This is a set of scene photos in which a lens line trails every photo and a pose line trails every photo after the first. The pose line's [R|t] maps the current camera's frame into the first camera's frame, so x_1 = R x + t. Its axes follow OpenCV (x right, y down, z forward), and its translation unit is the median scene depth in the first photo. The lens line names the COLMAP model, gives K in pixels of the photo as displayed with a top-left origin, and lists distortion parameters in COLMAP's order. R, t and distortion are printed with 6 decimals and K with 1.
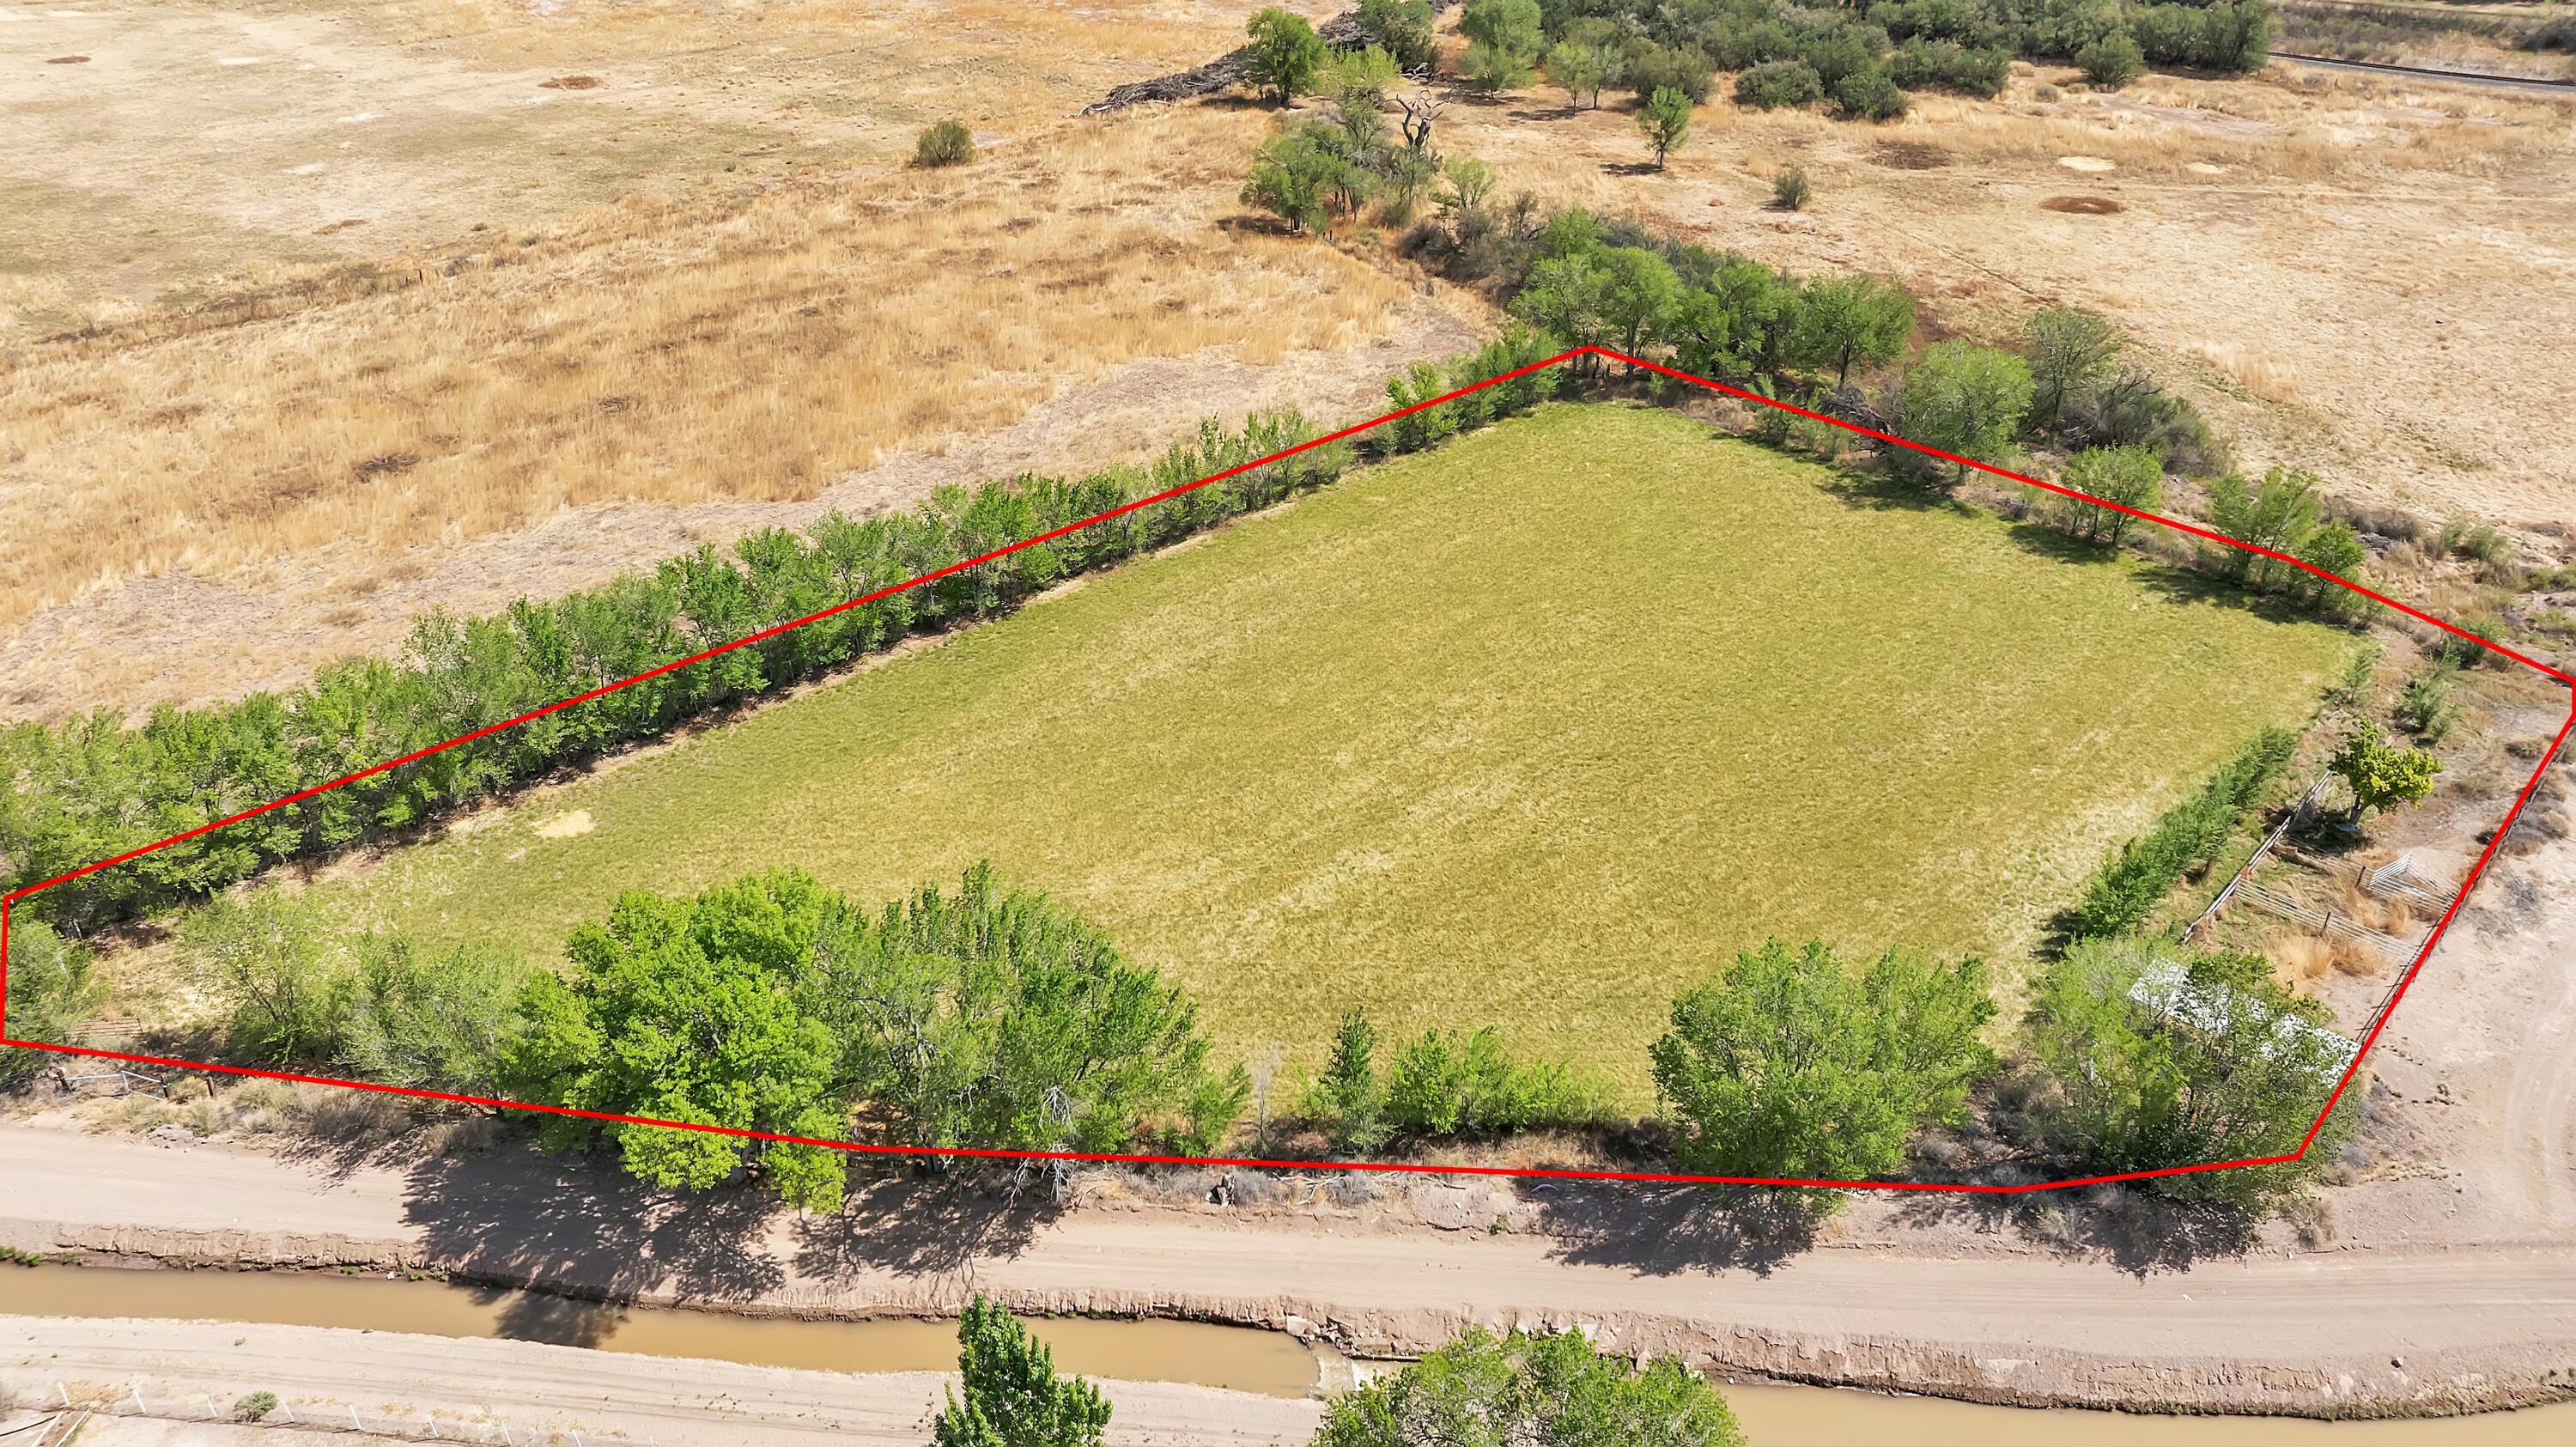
lens RADIAL K [[1809.2, 0, 1283.1], [0, 1809.2, 698.4], [0, 0, 1]] dist [-0.036107, 0.034920]
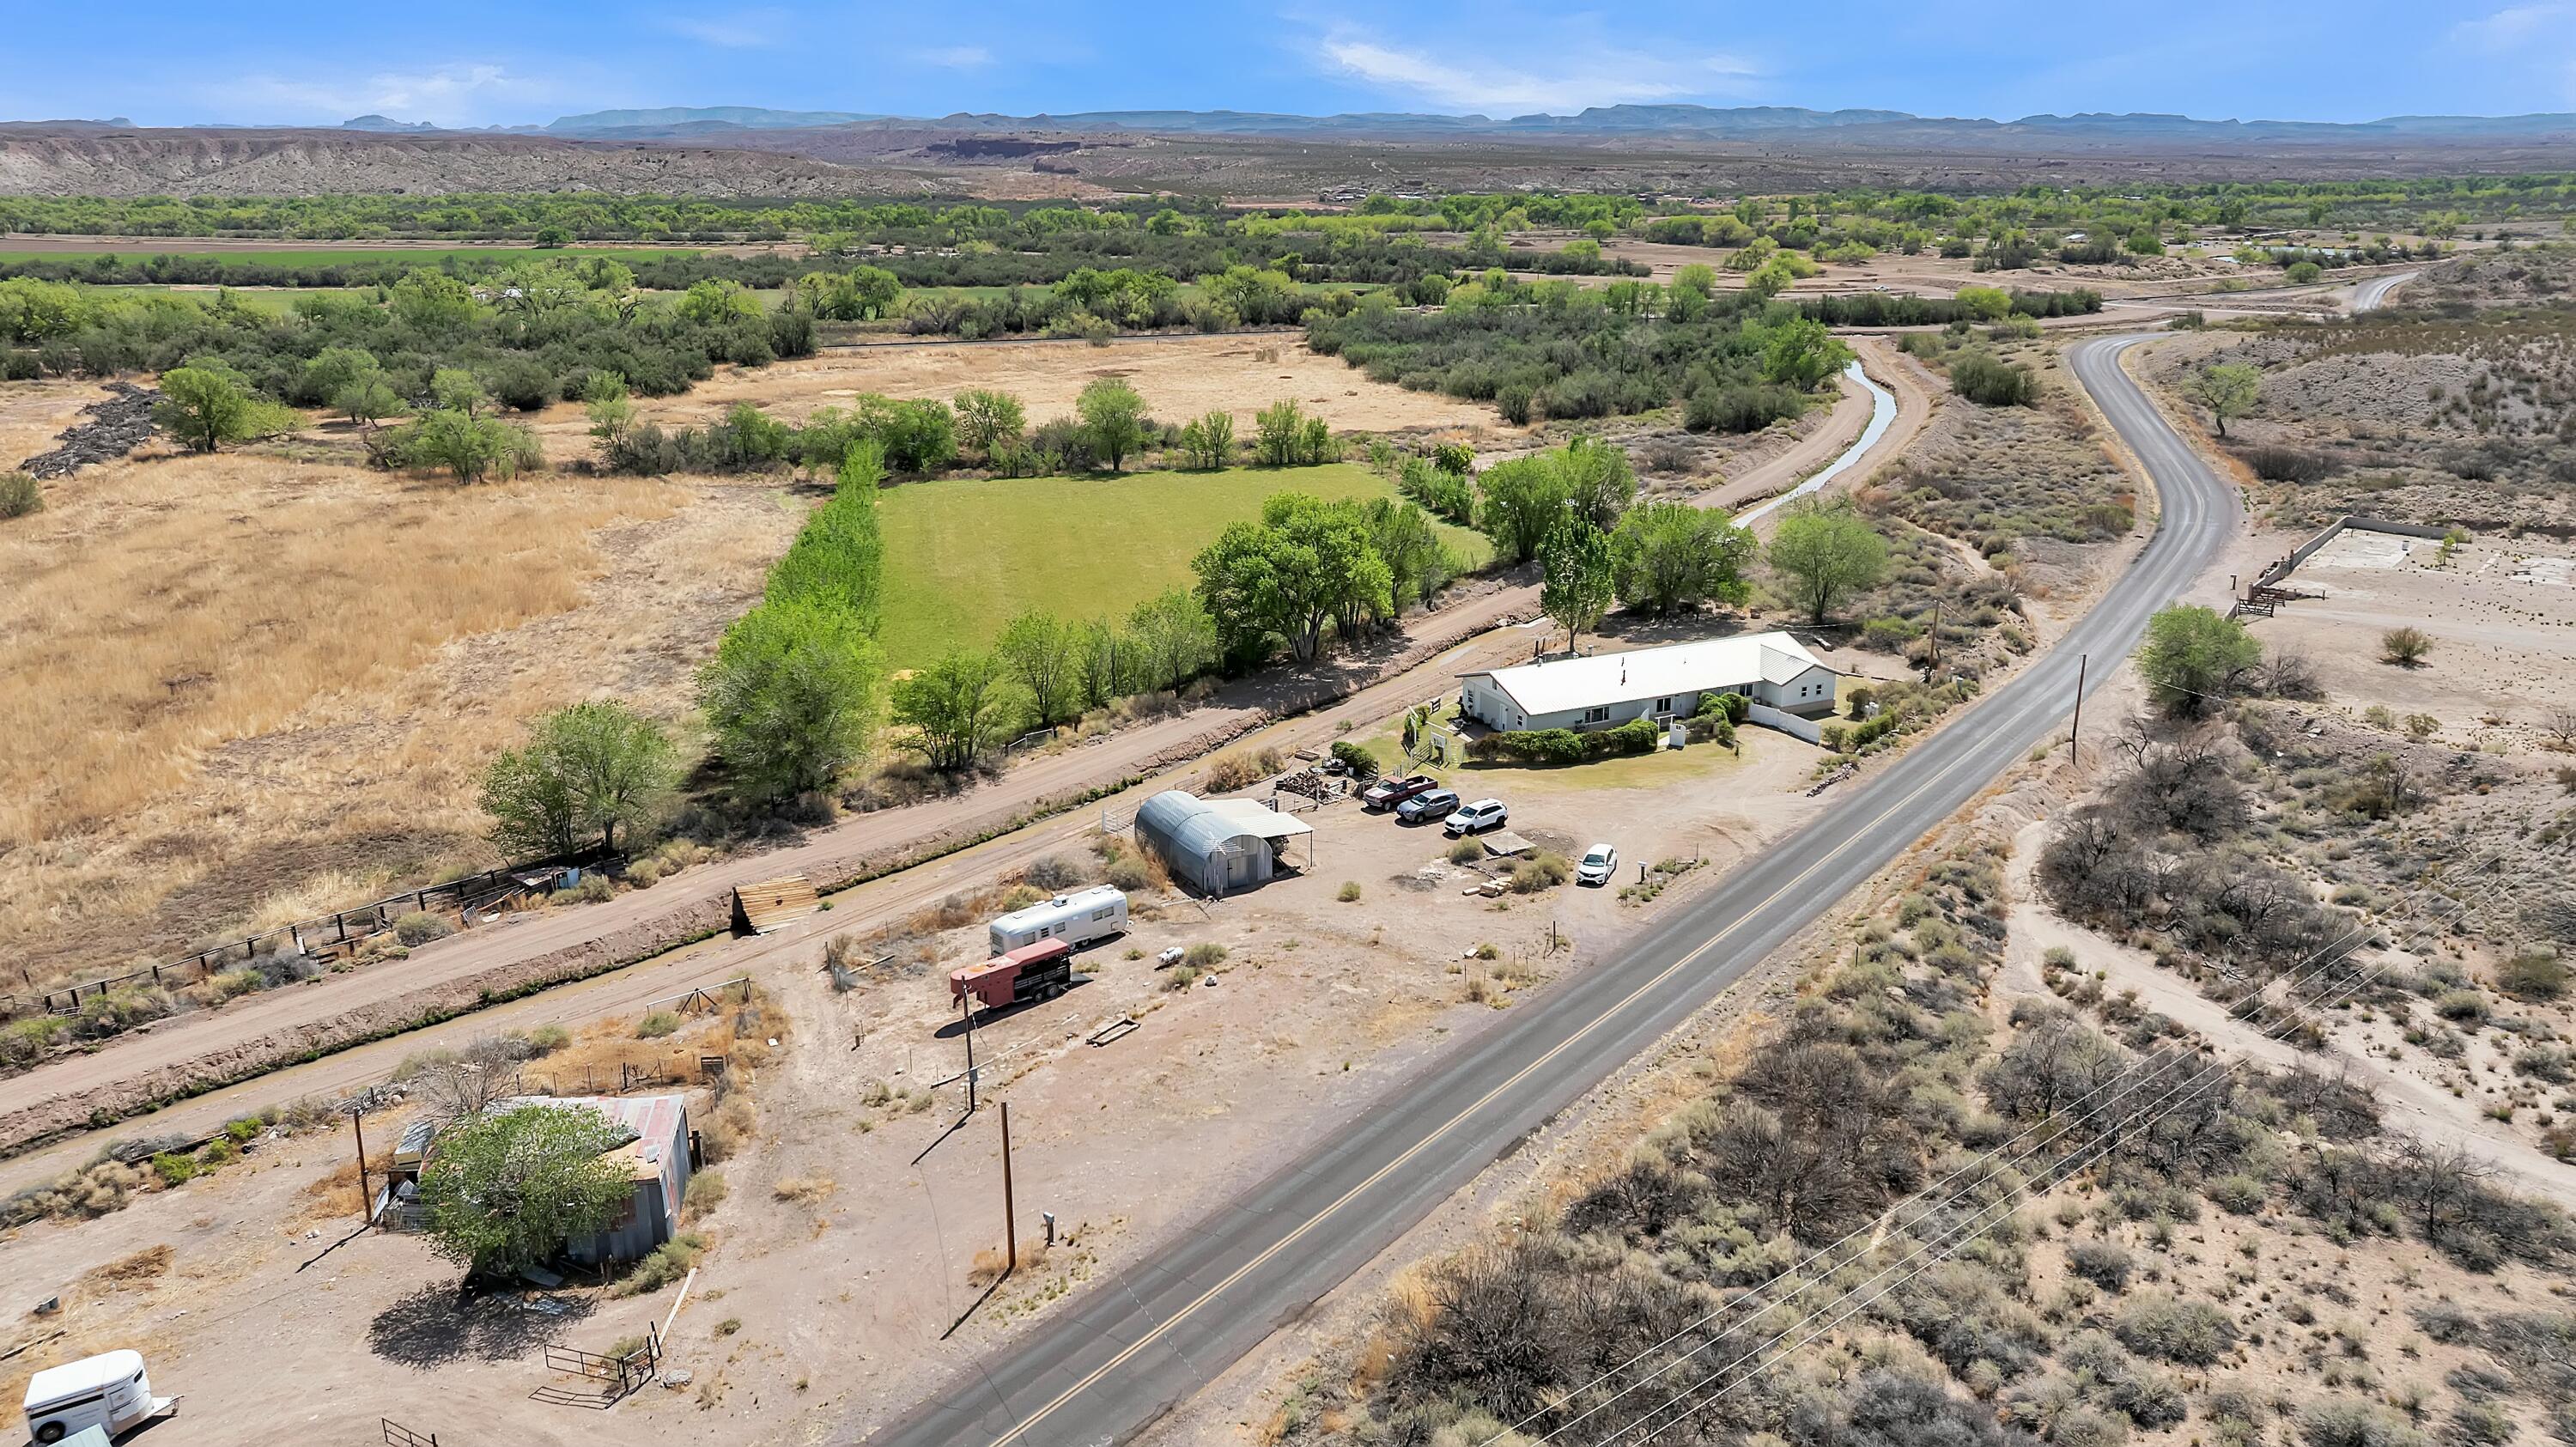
lens RADIAL K [[1809.2, 0, 1277.6], [0, 1809.2, 696.3], [0, 0, 1]] dist [-0.036107, 0.034920]
pose [[0.517456, -0.244536, 0.820025, -1.099165], [0.444152, 0.895855, -0.013122, 0.180412], [-0.731415, 0.371006, 0.572177, -0.035542]]
